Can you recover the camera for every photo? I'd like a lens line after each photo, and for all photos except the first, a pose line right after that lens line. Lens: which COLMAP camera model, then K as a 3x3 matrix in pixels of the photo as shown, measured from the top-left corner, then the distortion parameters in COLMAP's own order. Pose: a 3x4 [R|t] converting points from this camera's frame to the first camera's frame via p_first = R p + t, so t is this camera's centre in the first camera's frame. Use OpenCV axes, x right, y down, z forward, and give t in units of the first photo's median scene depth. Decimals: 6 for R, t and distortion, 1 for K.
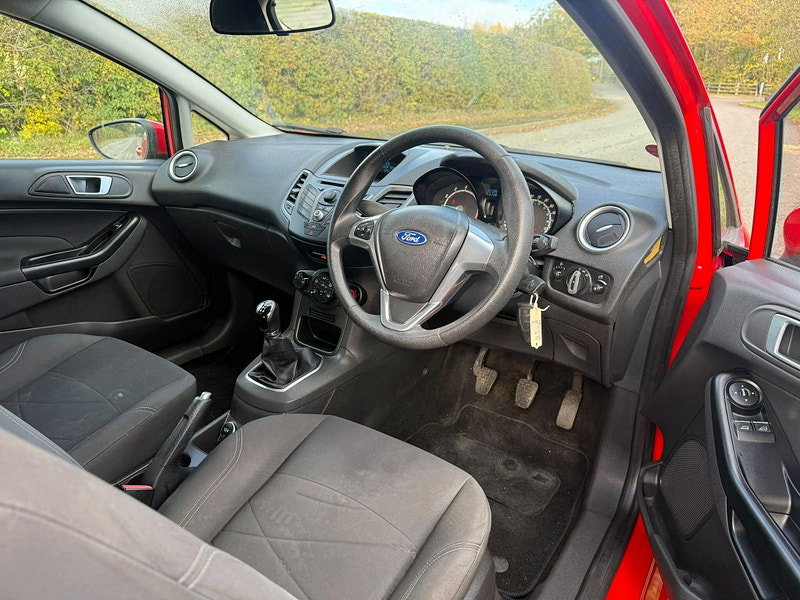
lens RADIAL K [[501.2, 0, 365.0], [0, 501.2, 299.4], [0, 0, 1]] dist [0.002861, -0.058266]
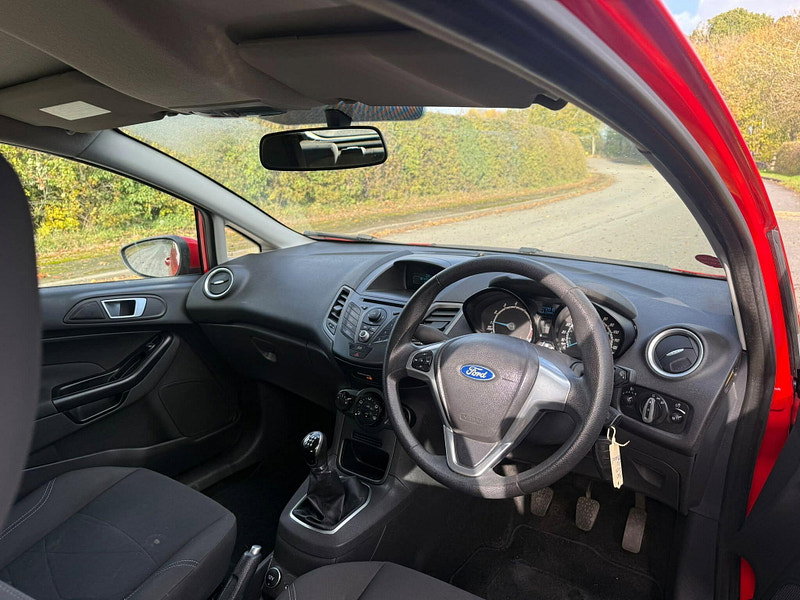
lens RADIAL K [[501.2, 0, 365.0], [0, 501.2, 299.4], [0, 0, 1]] dist [0.002861, -0.058266]
pose [[0.999541, -0.029989, -0.004356, -0.077599], [0.029073, 0.989532, -0.141358, -0.093165], [0.008549, 0.141166, 0.989949, 0.034163]]
